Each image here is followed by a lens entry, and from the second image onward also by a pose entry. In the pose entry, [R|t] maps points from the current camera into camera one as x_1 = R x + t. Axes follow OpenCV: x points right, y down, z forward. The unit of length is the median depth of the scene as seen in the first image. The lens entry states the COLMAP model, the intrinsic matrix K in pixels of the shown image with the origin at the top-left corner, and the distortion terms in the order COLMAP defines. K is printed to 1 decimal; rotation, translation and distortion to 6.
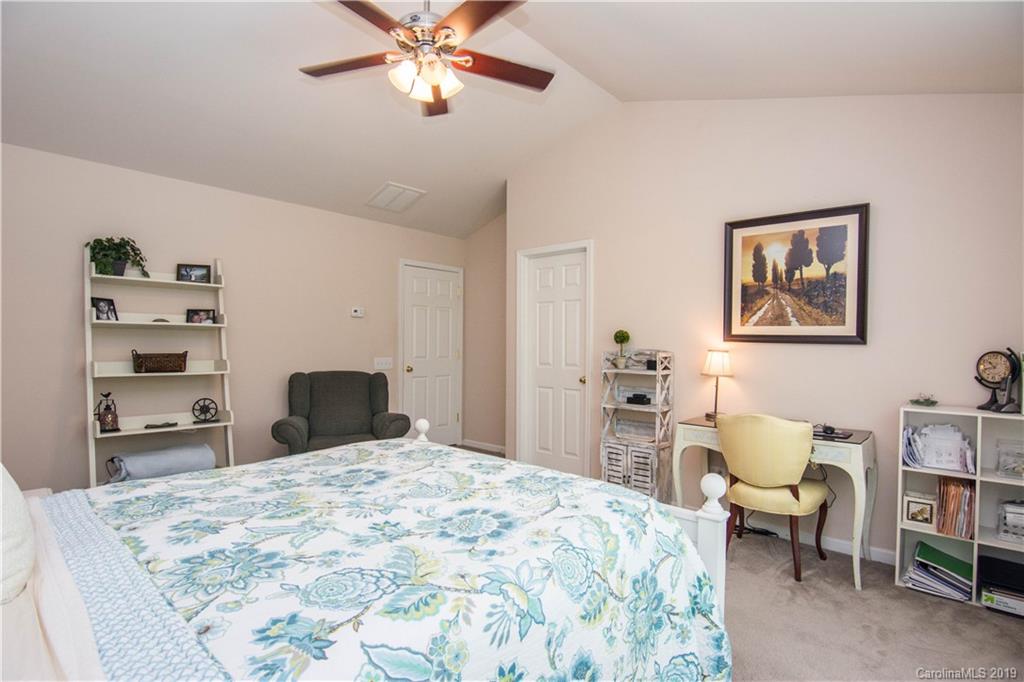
lens RADIAL K [[493.3, 0, 511.7], [0, 493.3, 345.8], [0, 0, 1]] dist [-0.009416, -0.002216]
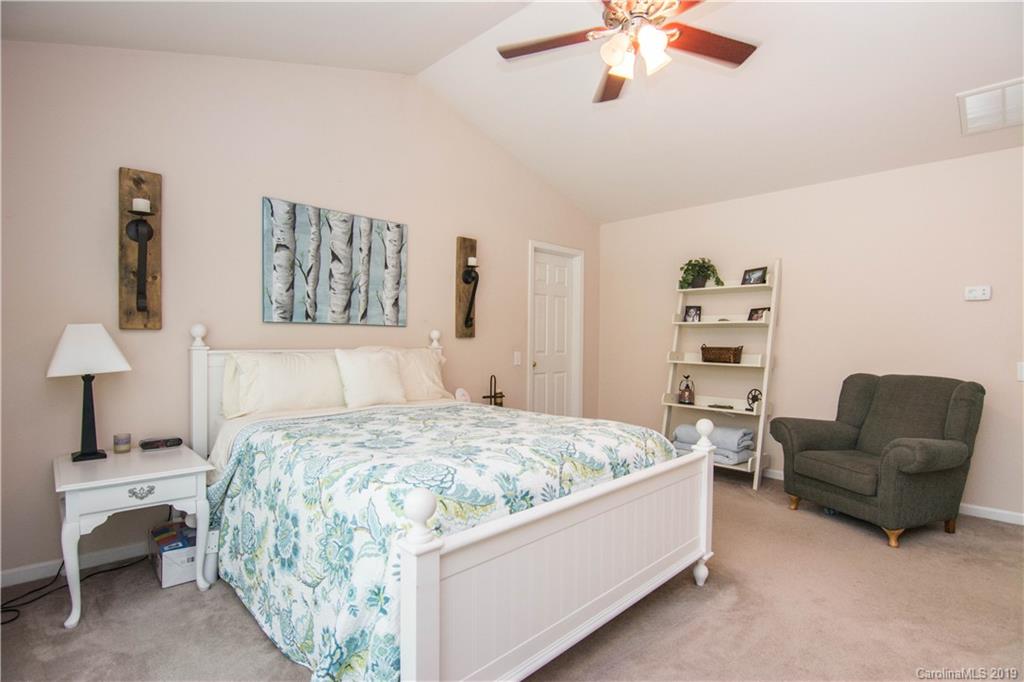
lens RADIAL K [[493.3, 0, 508.9], [0, 493.3, 338.8], [0, 0, 1]] dist [-0.009416, -0.002216]
pose [[-0.045005, -0.011033, -0.998926, 0.521192], [-0.013042, 0.999860, -0.010456, 0.014233], [0.998902, 0.012557, -0.045143, 0.520599]]
